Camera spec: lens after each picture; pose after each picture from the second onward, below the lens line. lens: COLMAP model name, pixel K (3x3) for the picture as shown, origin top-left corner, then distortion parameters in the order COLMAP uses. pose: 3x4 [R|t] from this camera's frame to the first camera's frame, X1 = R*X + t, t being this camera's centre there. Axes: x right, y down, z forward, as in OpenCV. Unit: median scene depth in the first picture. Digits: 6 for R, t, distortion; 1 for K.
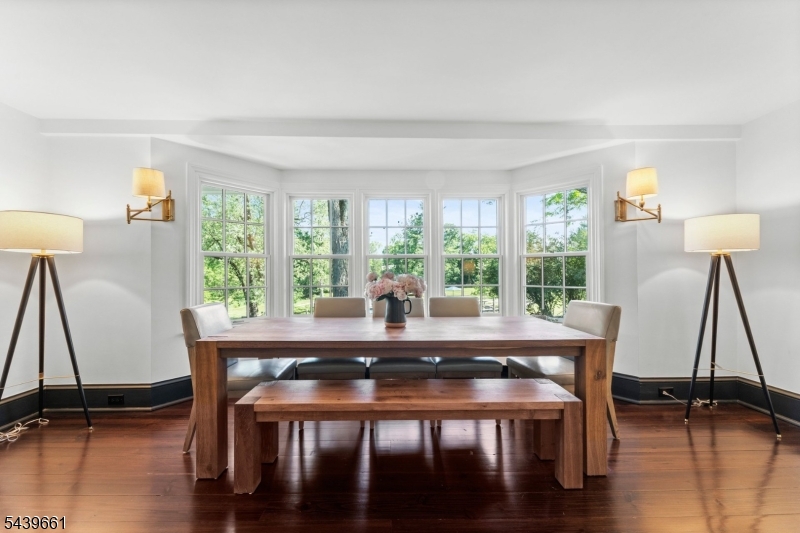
lens RADIAL K [[325.0, 0, 396.8], [0, 325.0, 268.5], [0, 0, 1]] dist [0.002382, -0.000460]
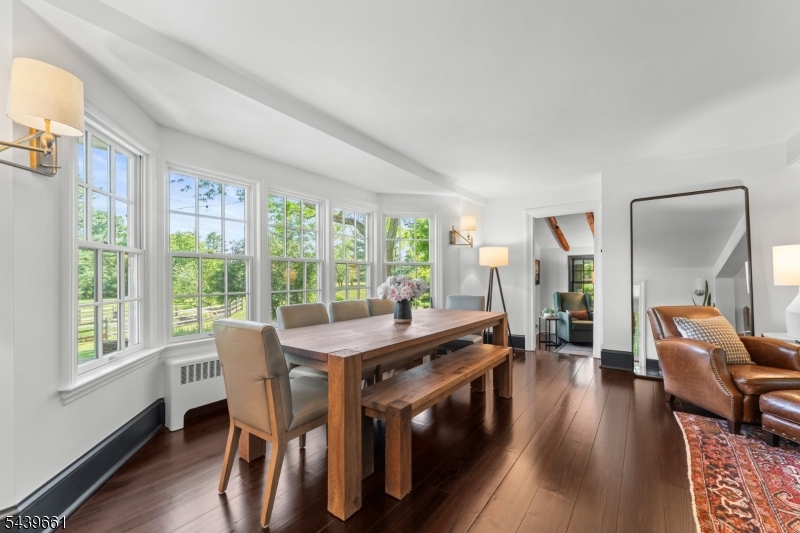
lens RADIAL K [[325.0, 0, 401.8], [0, 325.0, 272.1], [0, 0, 1]] dist [0.002382, -0.000460]
pose [[0.607209, 0.012011, 0.794452, -0.775021], [-0.008638, 0.999926, -0.008515, 0.006870], [-0.794496, -0.001693, 0.607268, 0.242825]]
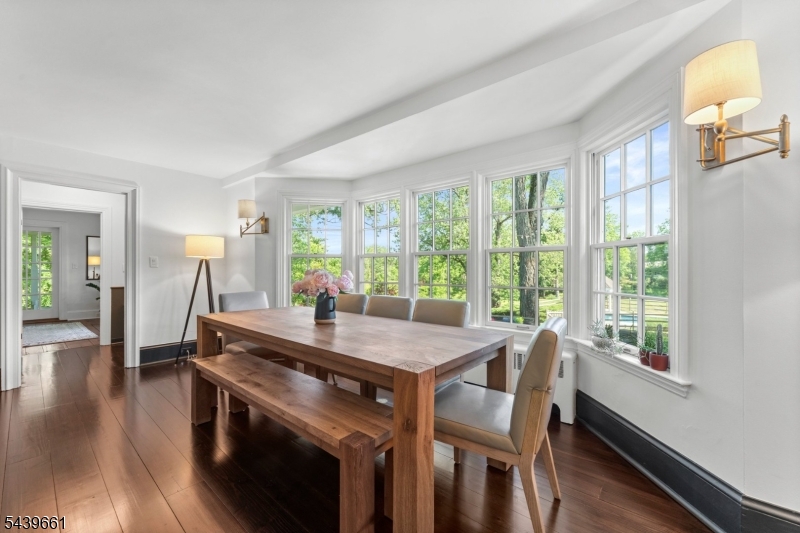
lens RADIAL K [[325.0, 0, 398.6], [0, 325.0, 269.7], [0, 0, 1]] dist [0.002382, -0.000460]
pose [[0.745867, 0.003915, -0.666084, 0.700456], [0.003781, 0.999942, 0.010112, 0.001700], [0.666084, -0.010061, 0.745809, 0.326114]]
